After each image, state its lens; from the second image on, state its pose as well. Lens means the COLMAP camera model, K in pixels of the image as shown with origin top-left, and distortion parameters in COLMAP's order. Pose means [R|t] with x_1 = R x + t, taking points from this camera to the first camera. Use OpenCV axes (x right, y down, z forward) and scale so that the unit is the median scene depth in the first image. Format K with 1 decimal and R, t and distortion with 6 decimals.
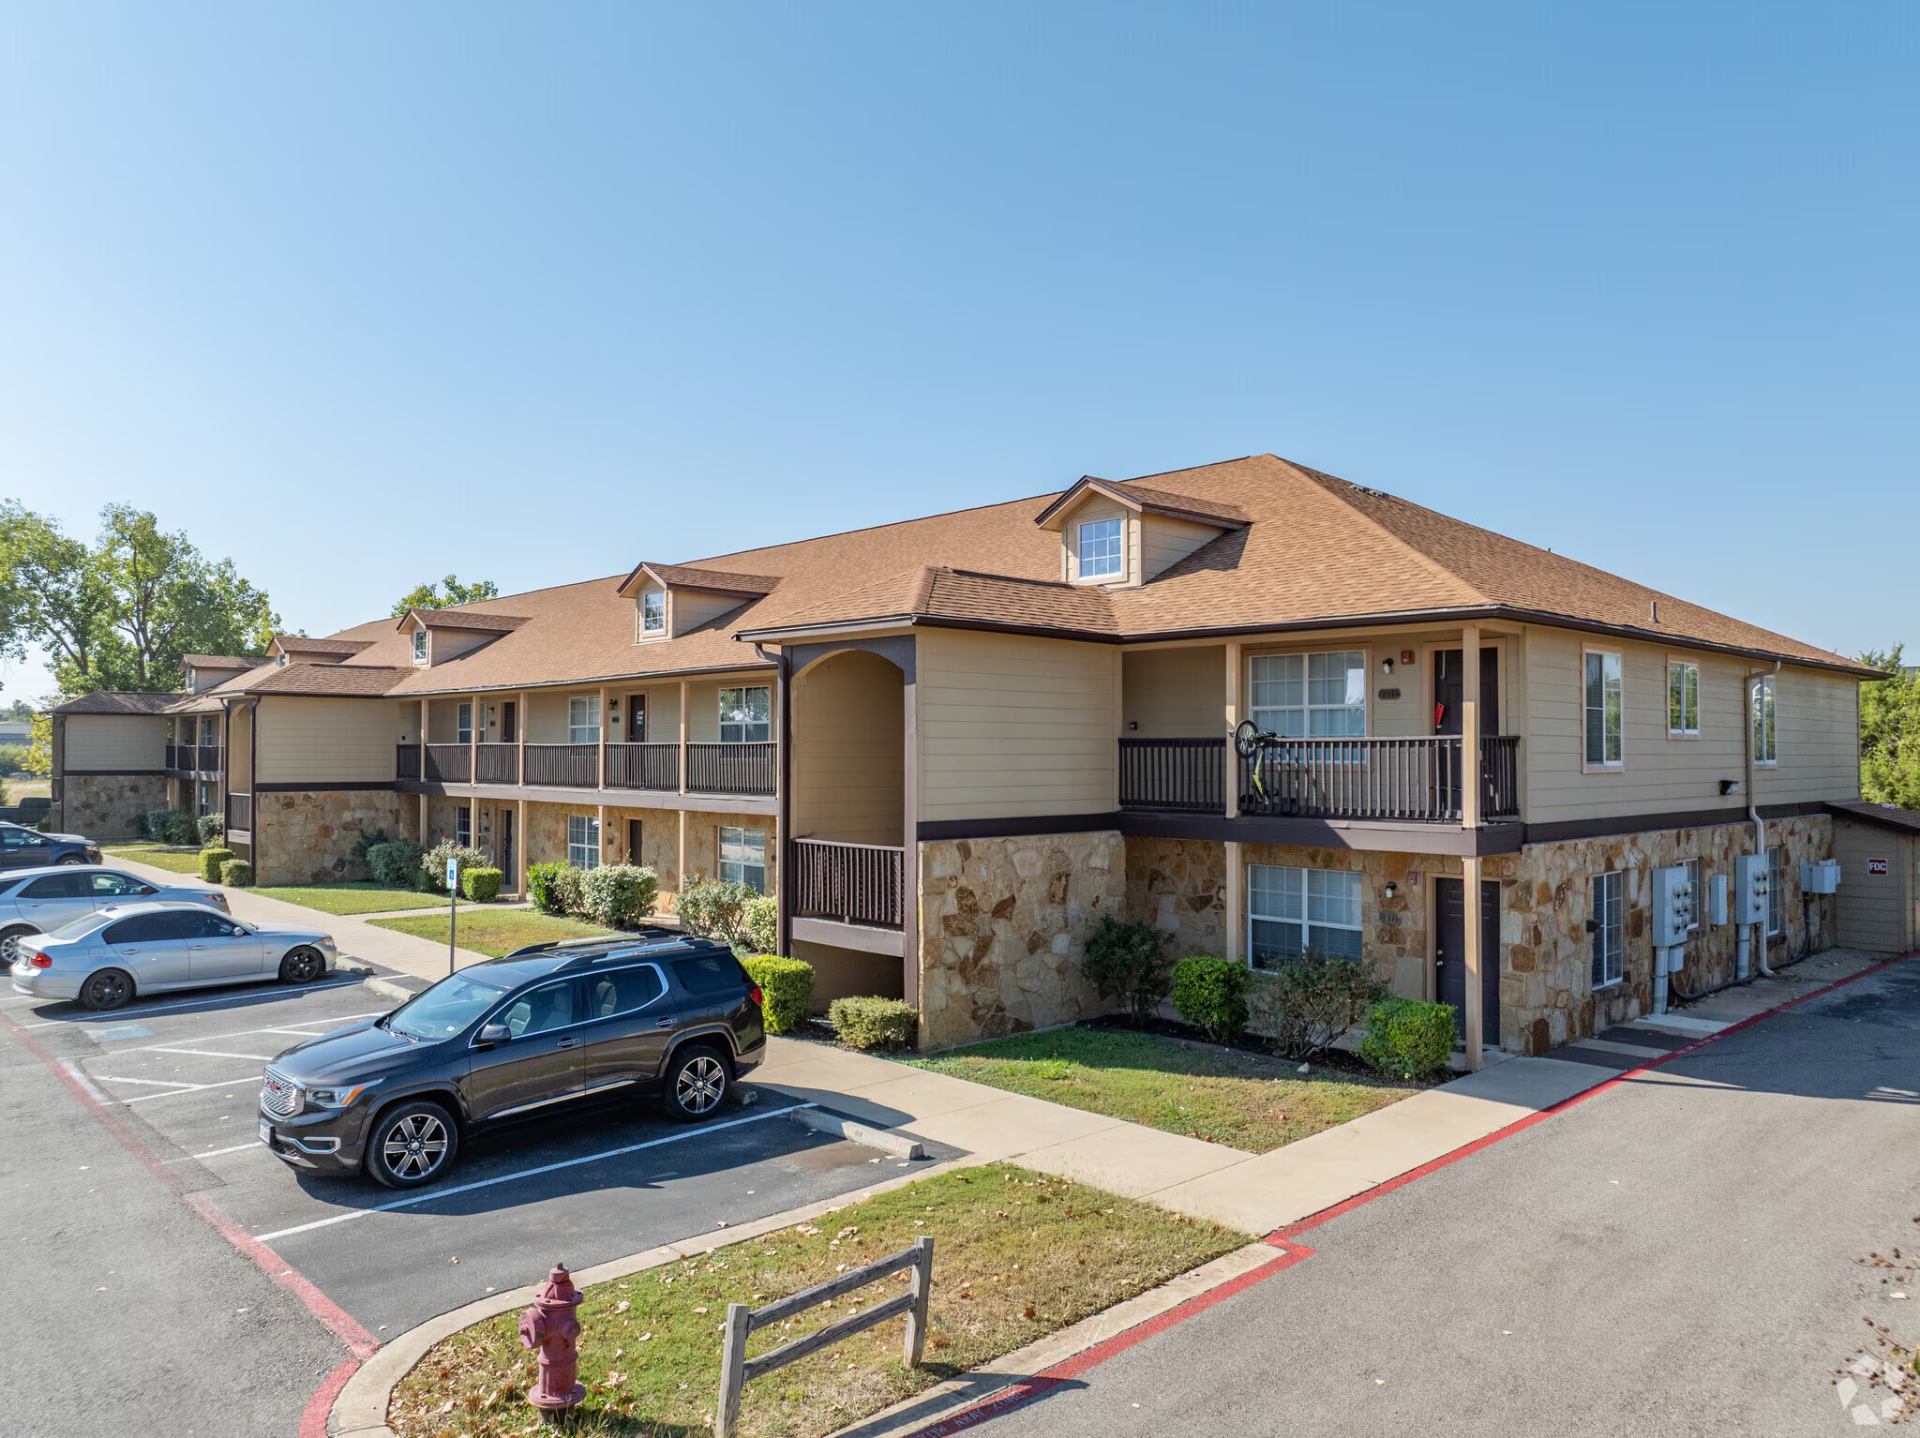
lens RADIAL K [[1353.4, 0, 969.7], [0, 1353.4, 728.1], [0, 0, 1]] dist [-0.010189, -0.003441]
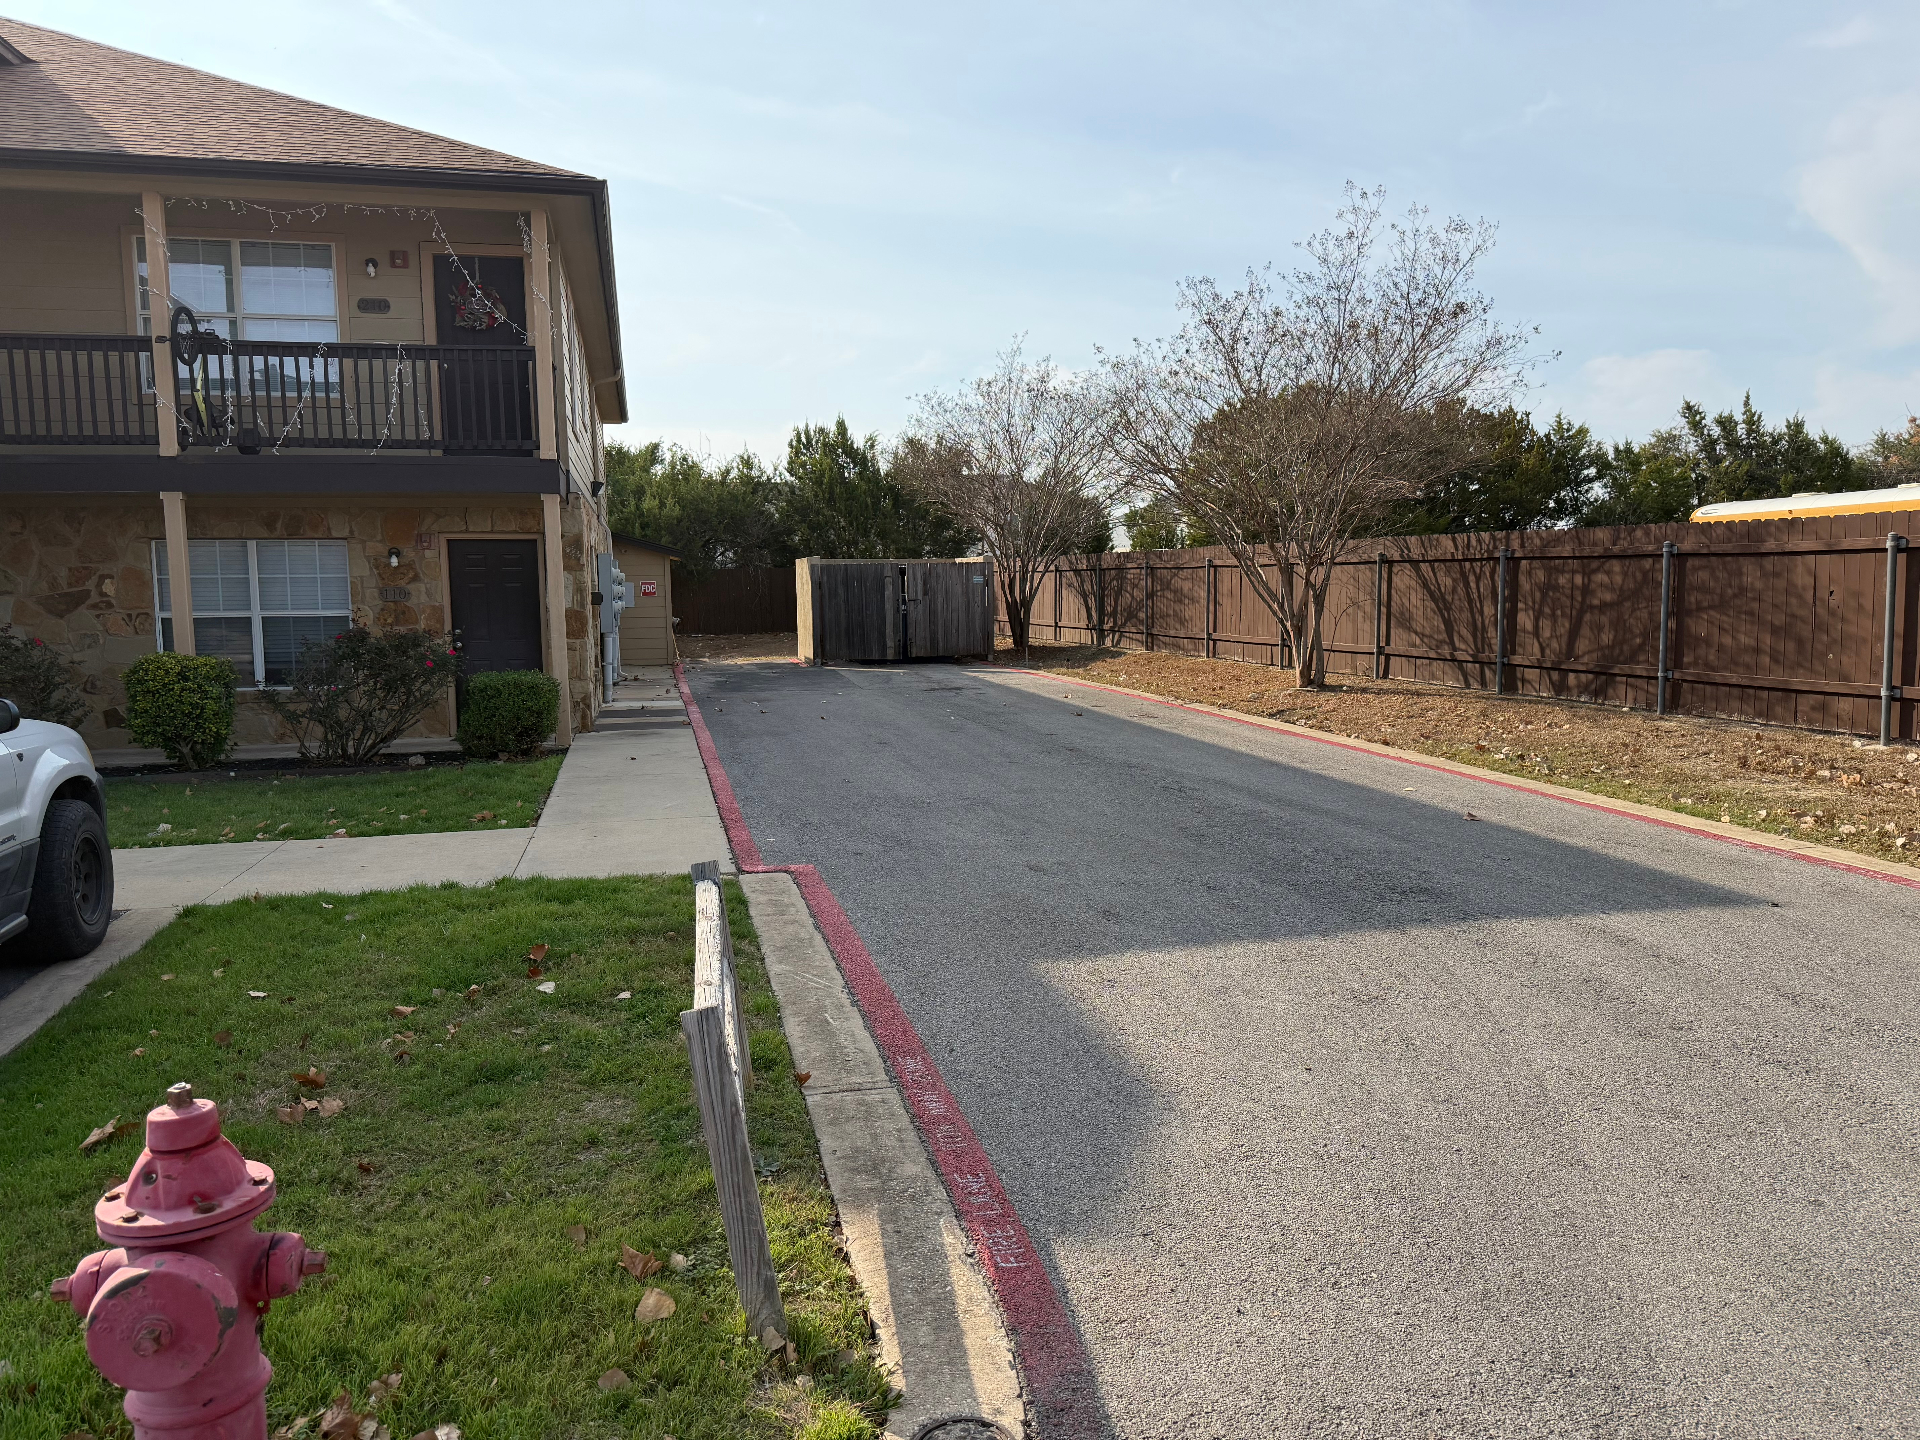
lens RADIAL K [[1353.4, 0, 957.2], [0, 1353.4, 726.8], [0, 0, 1]] dist [-0.010189, -0.003441]
pose [[0.513659, -0.094947, 0.852725, -0.197437], [-0.005333, 0.993486, 0.113832, 0.122982], [-0.857978, -0.063019, 0.509807, 0.299919]]
